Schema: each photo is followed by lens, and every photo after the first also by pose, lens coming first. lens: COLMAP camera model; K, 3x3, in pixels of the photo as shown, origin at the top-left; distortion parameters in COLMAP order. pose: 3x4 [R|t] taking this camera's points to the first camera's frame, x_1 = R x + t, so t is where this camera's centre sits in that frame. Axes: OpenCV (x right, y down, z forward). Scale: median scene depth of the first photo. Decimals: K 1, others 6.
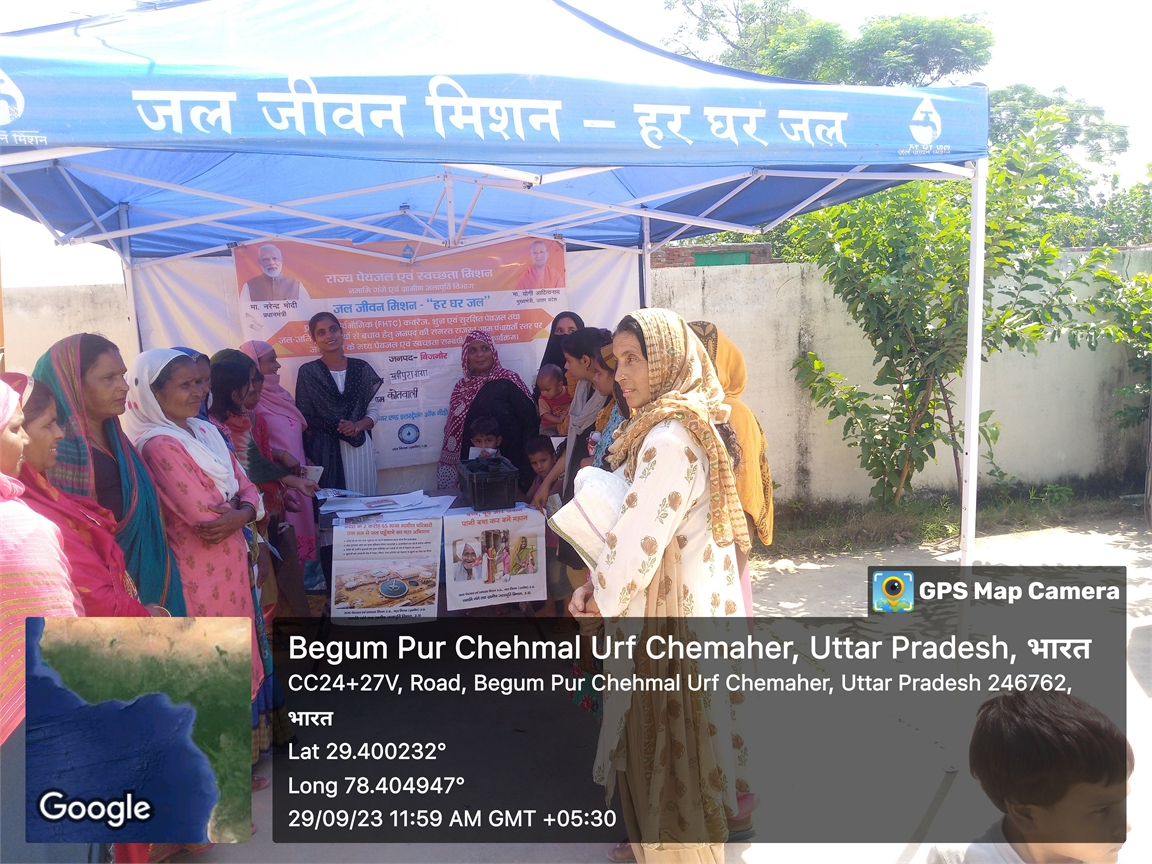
lens RADIAL K [[973.6, 0, 584.8], [0, 973.6, 435.5], [0, 0, 1]] dist [0.060951, -0.138992]
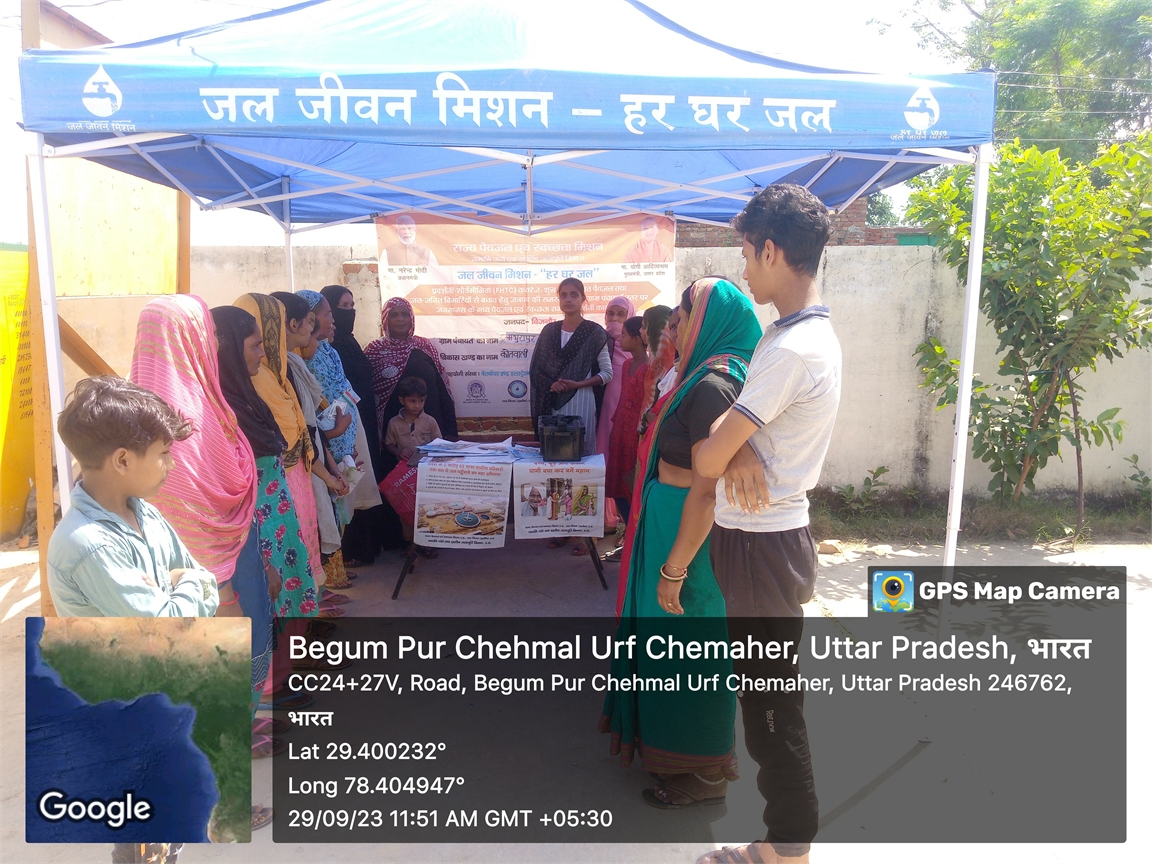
lens RADIAL K [[973.6, 0, 566.8], [0, 973.6, 443.8], [0, 0, 1]] dist [0.060951, -0.138992]
pose [[0.966726, 0.079295, -0.243213, 0.145182], [-0.071821, 0.996637, 0.039461, 0.010229], [0.245524, -0.020680, 0.969170, -0.053566]]
